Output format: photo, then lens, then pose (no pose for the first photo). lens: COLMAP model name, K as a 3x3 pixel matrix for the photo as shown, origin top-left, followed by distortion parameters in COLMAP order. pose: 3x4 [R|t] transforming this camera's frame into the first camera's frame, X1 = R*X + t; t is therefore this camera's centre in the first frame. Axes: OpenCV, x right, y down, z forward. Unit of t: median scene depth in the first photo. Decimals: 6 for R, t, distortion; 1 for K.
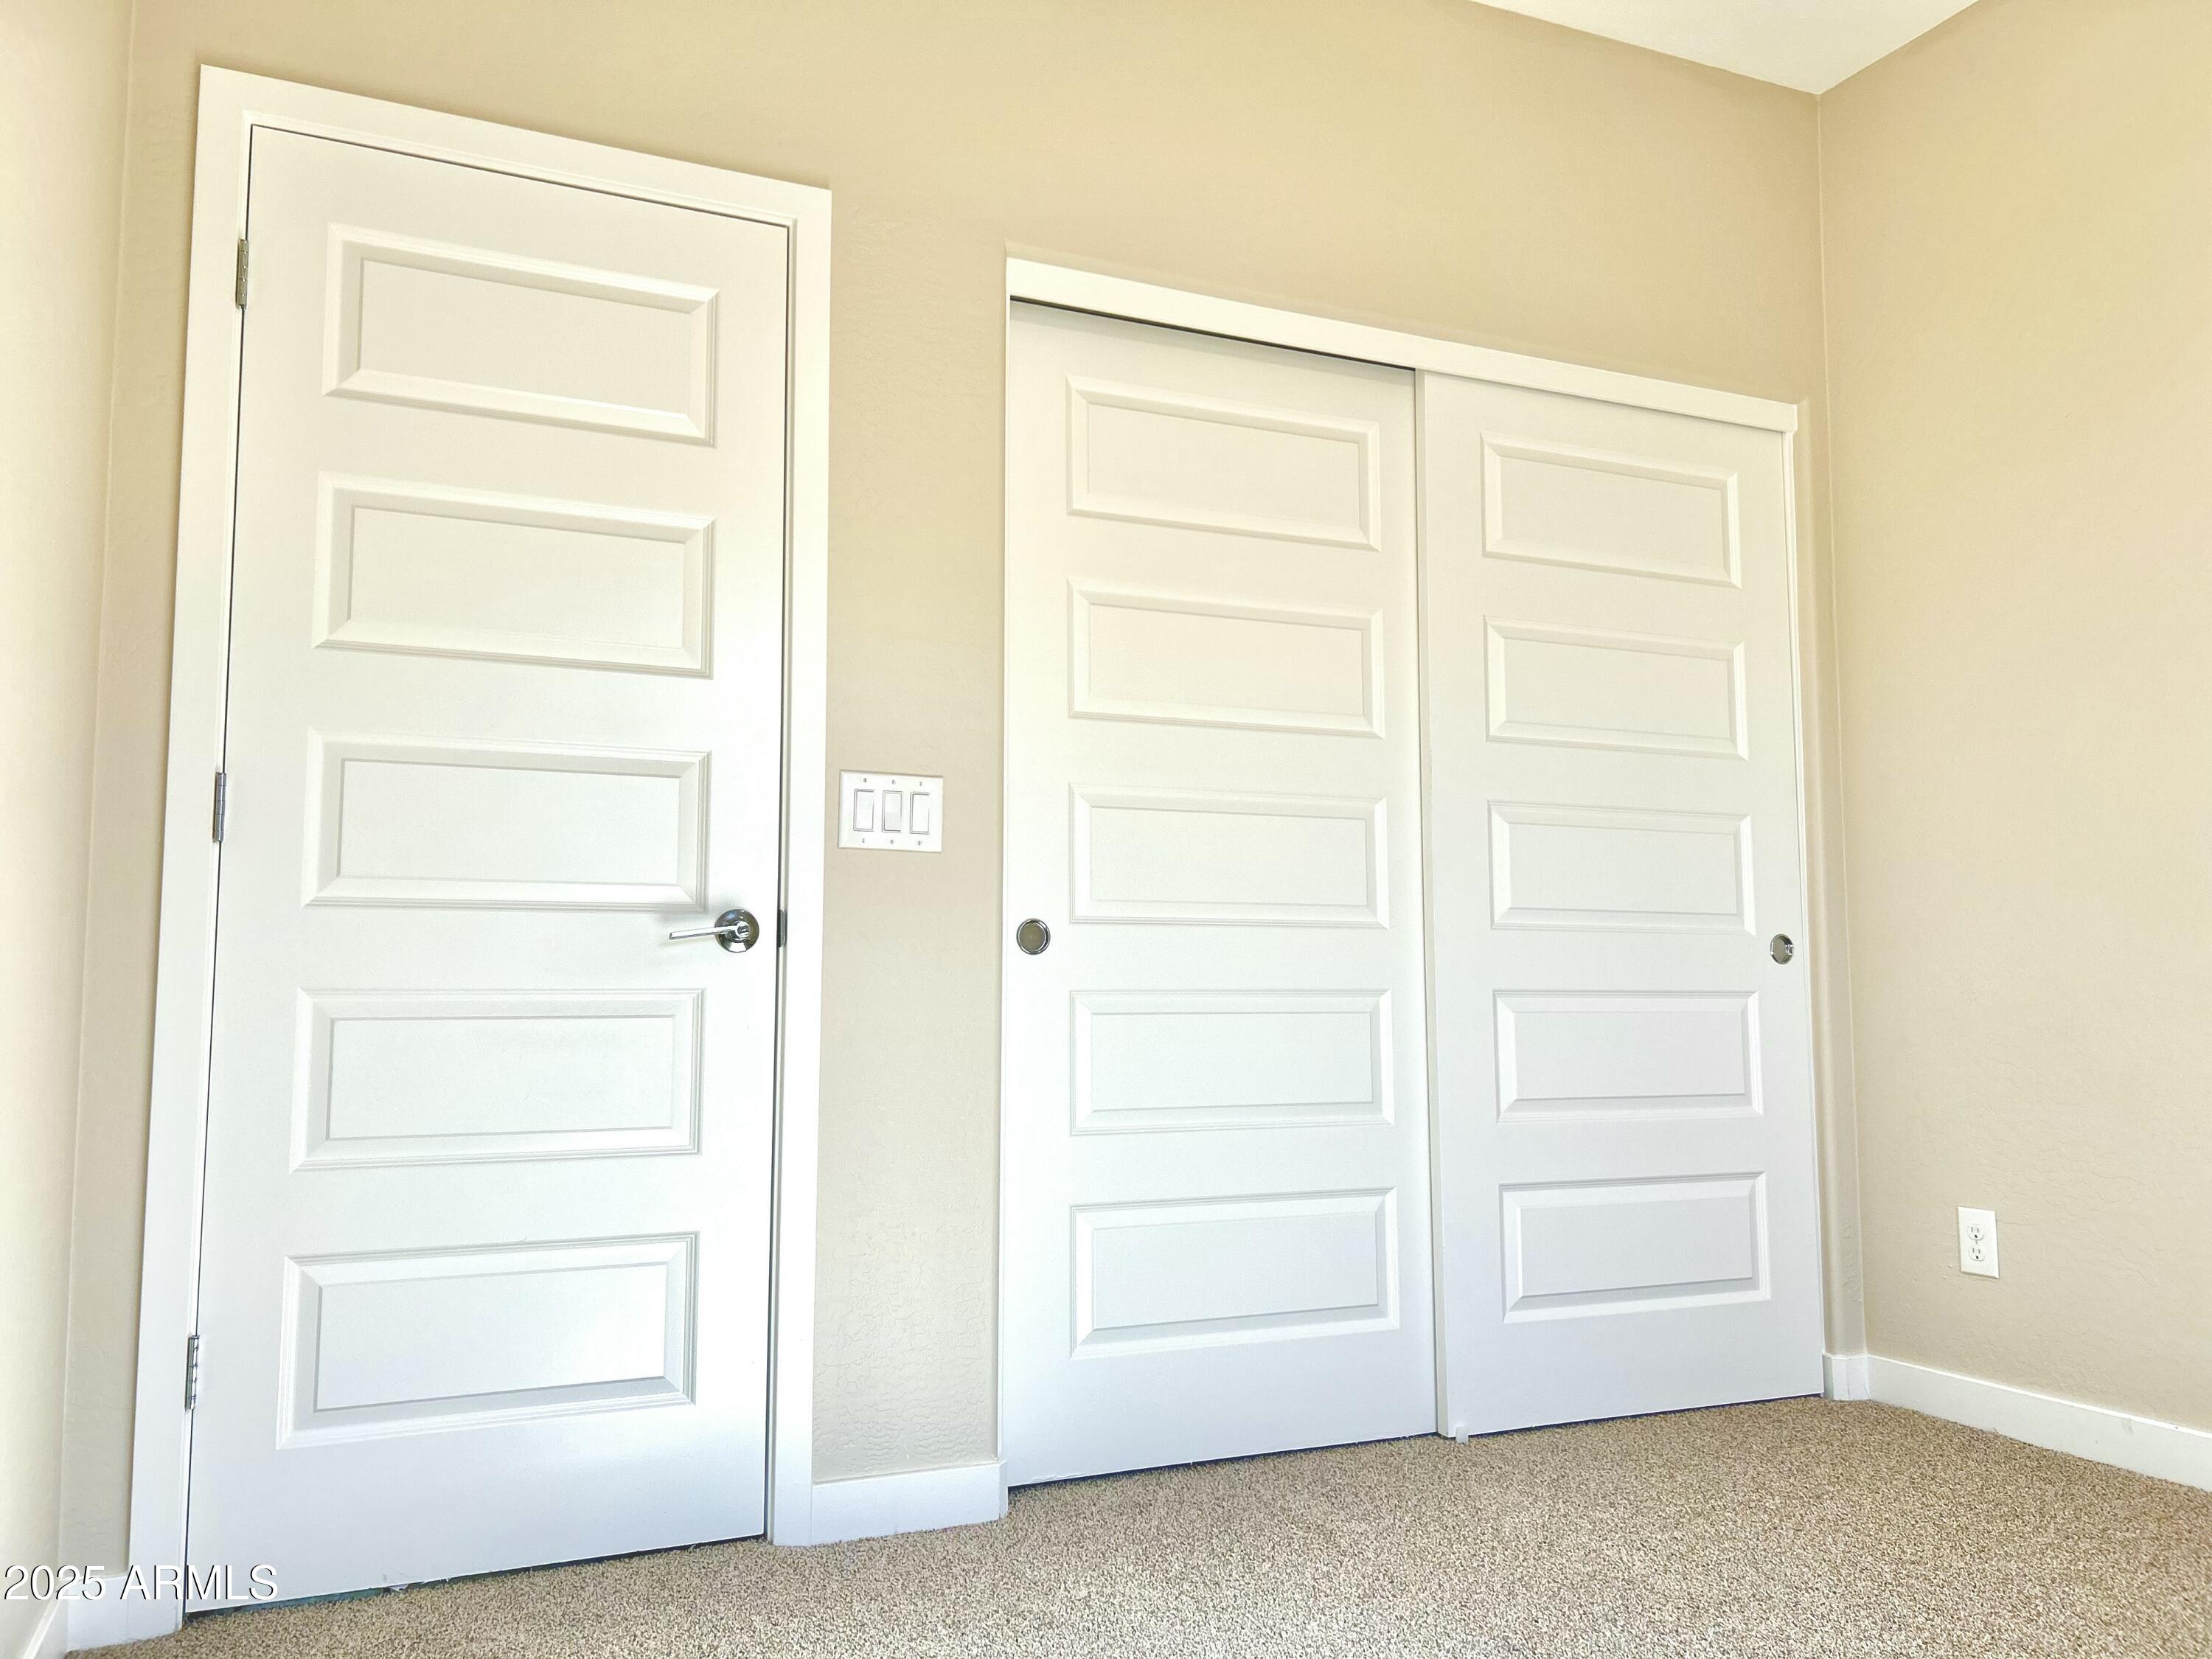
lens RADIAL K [[1654.1, 0, 1093.2], [0, 1654.1, 823.1], [0, 0, 1]] dist [0.216107, -0.327195]
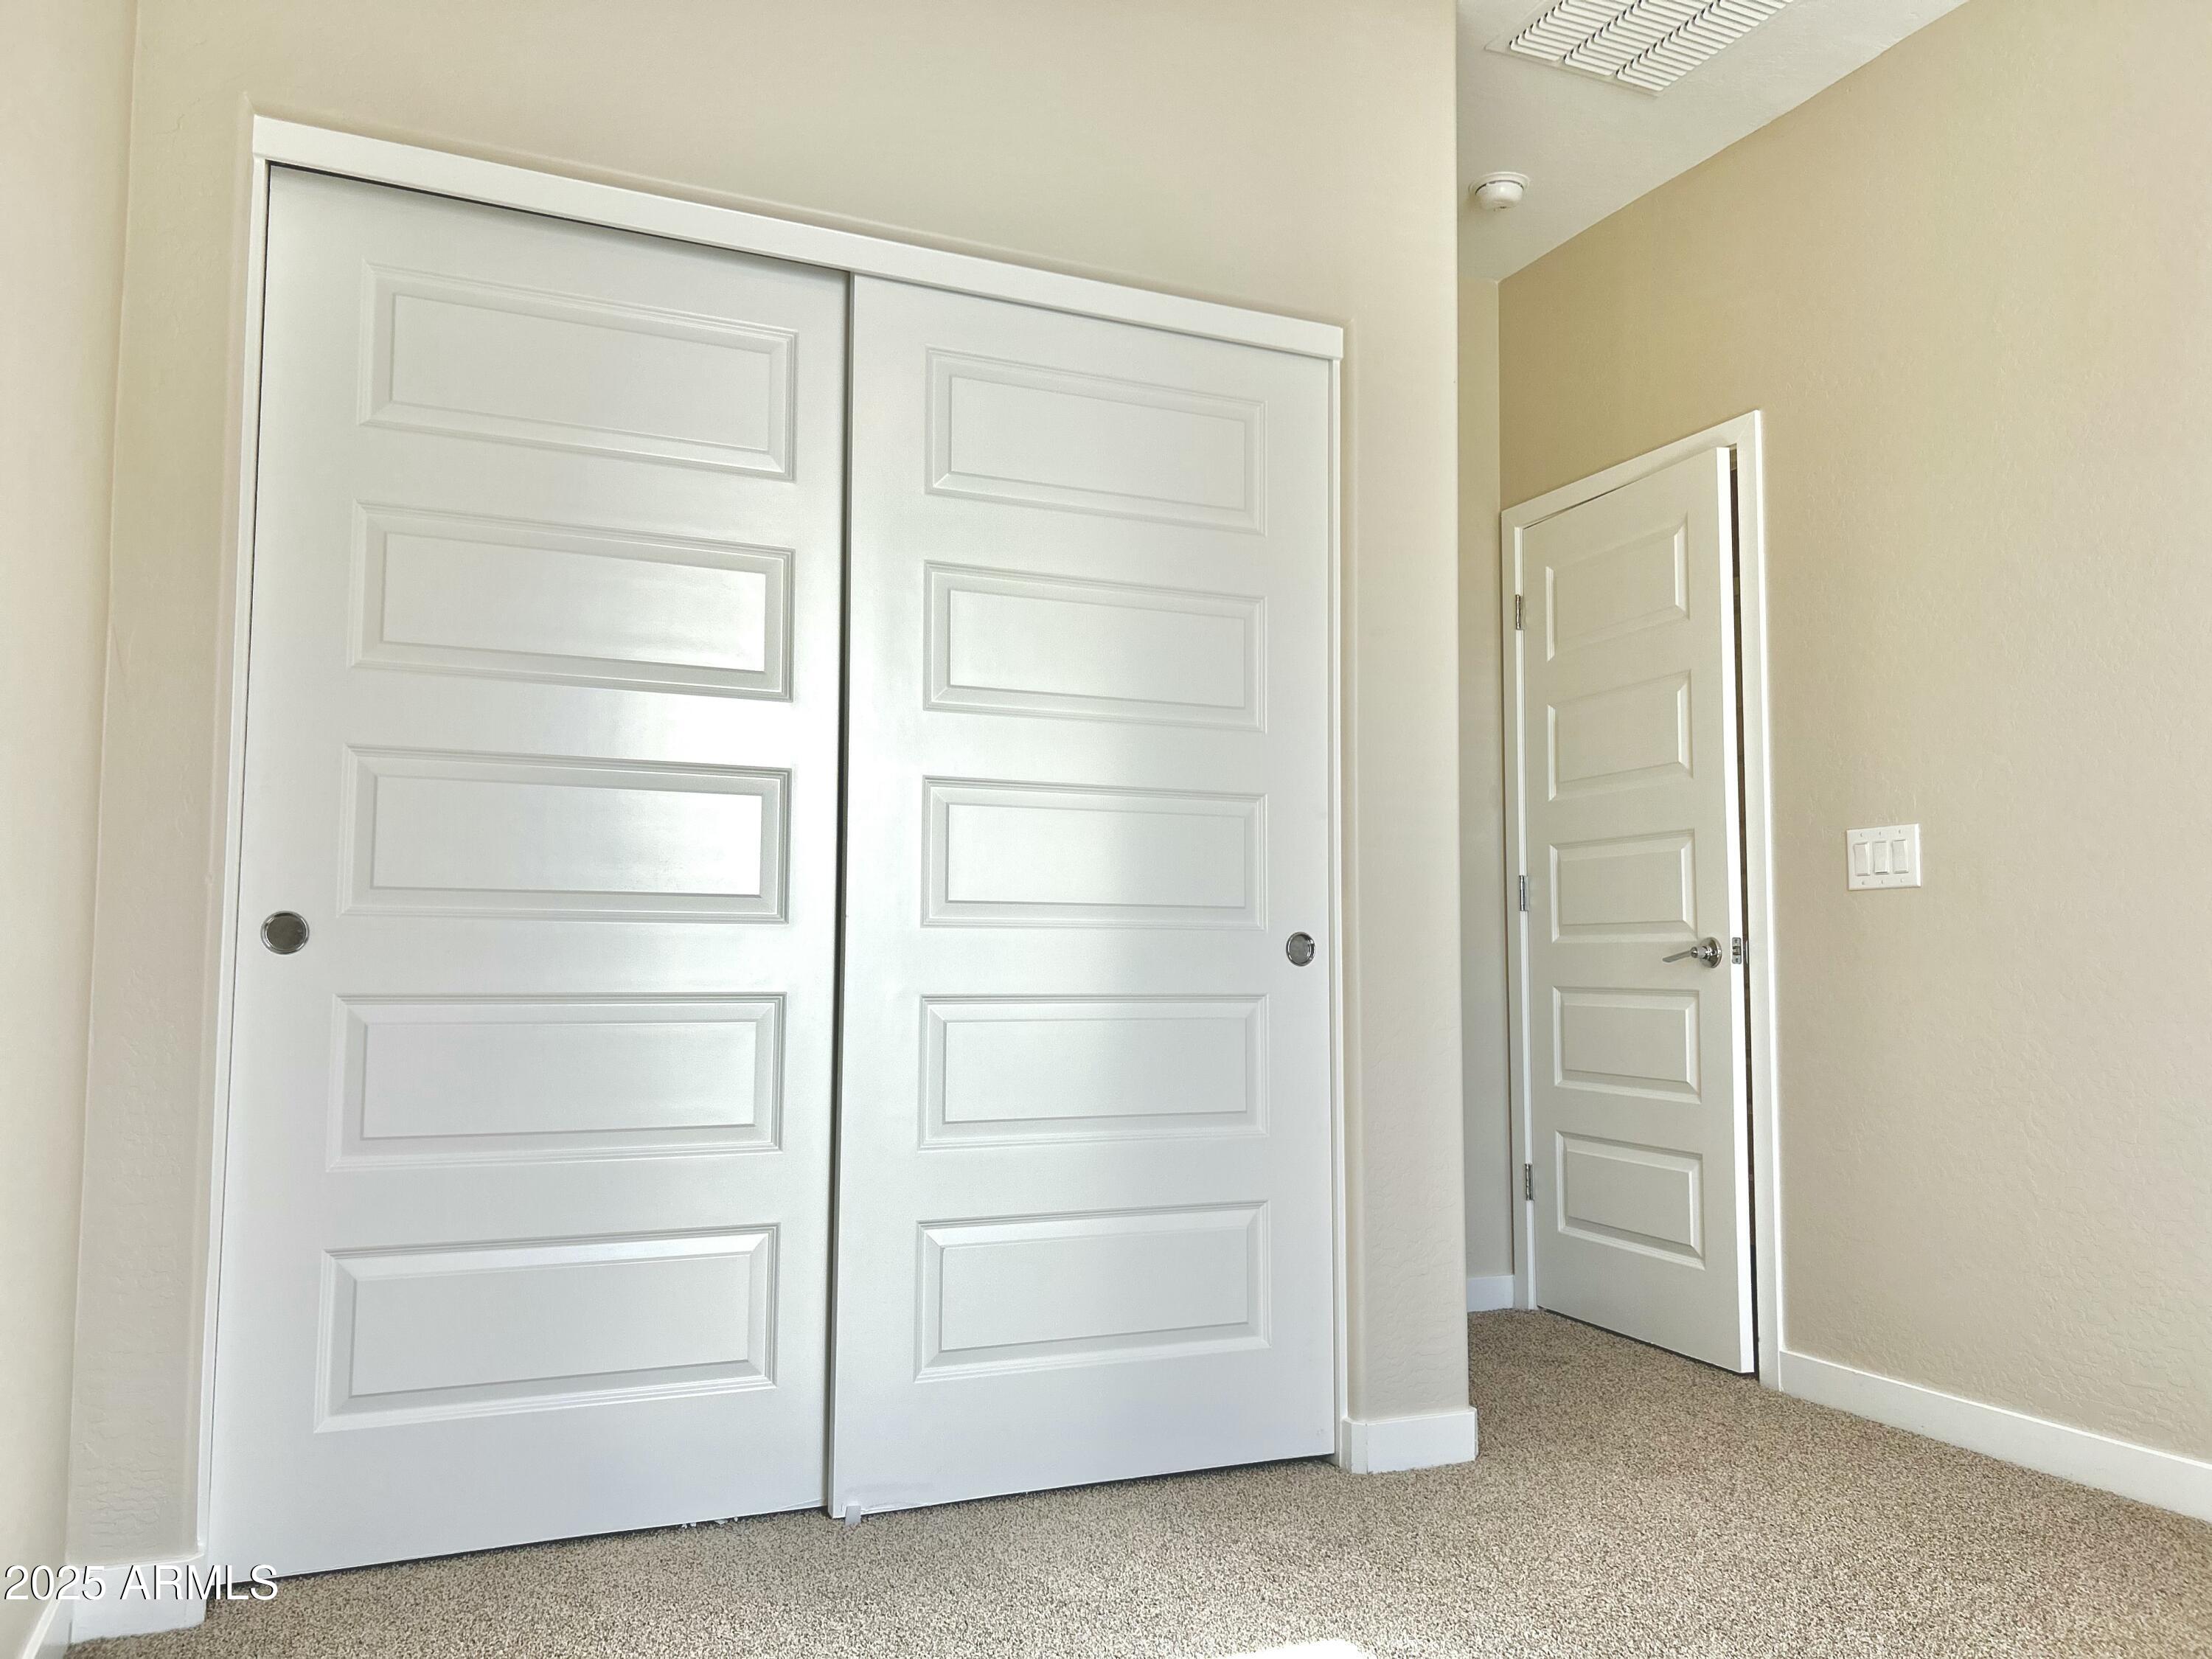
lens RADIAL K [[1647.1, 0, 1114.7], [0, 1647.1, 842.0], [0, 0, 1]] dist [0.224958, -0.322632]
pose [[0.999473, 0.005197, -0.032036, 0.322806], [-0.004899, 0.999944, 0.009378, 0.011290], [0.032083, -0.009216, 0.999443, 0.132198]]
